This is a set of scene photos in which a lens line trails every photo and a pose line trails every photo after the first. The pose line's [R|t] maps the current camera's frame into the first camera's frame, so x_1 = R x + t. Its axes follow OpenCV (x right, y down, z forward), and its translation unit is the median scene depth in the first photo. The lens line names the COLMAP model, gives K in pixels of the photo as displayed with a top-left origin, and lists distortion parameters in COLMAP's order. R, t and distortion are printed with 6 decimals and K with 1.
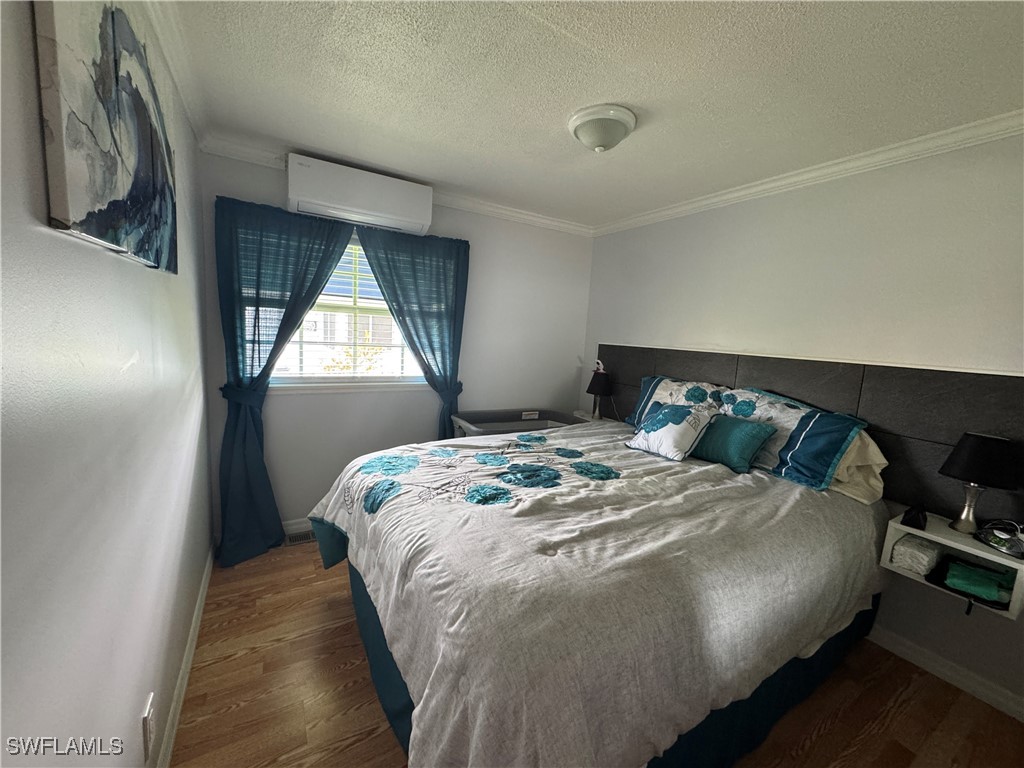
lens RADIAL K [[409.9, 0, 513.6], [0, 409.9, 384.4], [0, 0, 1]] dist [-0.001337, 0.000423]
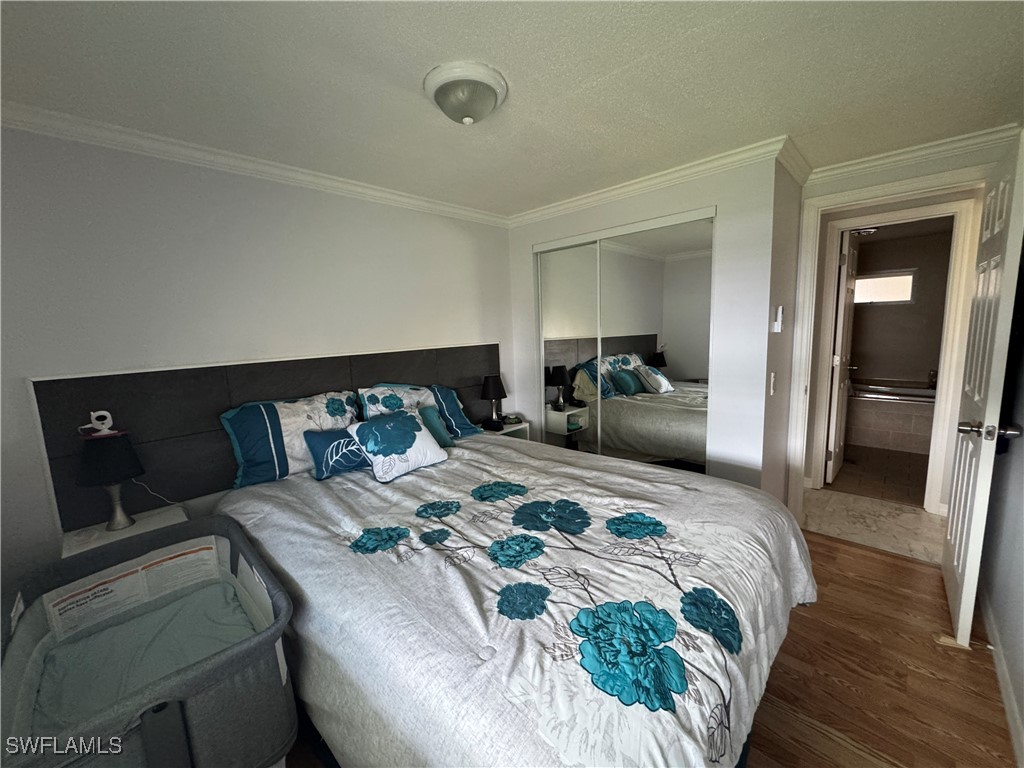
lens RADIAL K [[409.9, 0, 513.0], [0, 409.9, 384.8], [0, 0, 1]] dist [-0.001337, 0.000423]
pose [[-0.257573, -0.188961, 0.947602, -0.665294], [0.141576, 0.962728, 0.230460, -0.238031], [-0.955831, 0.193518, -0.221220, 1.165823]]
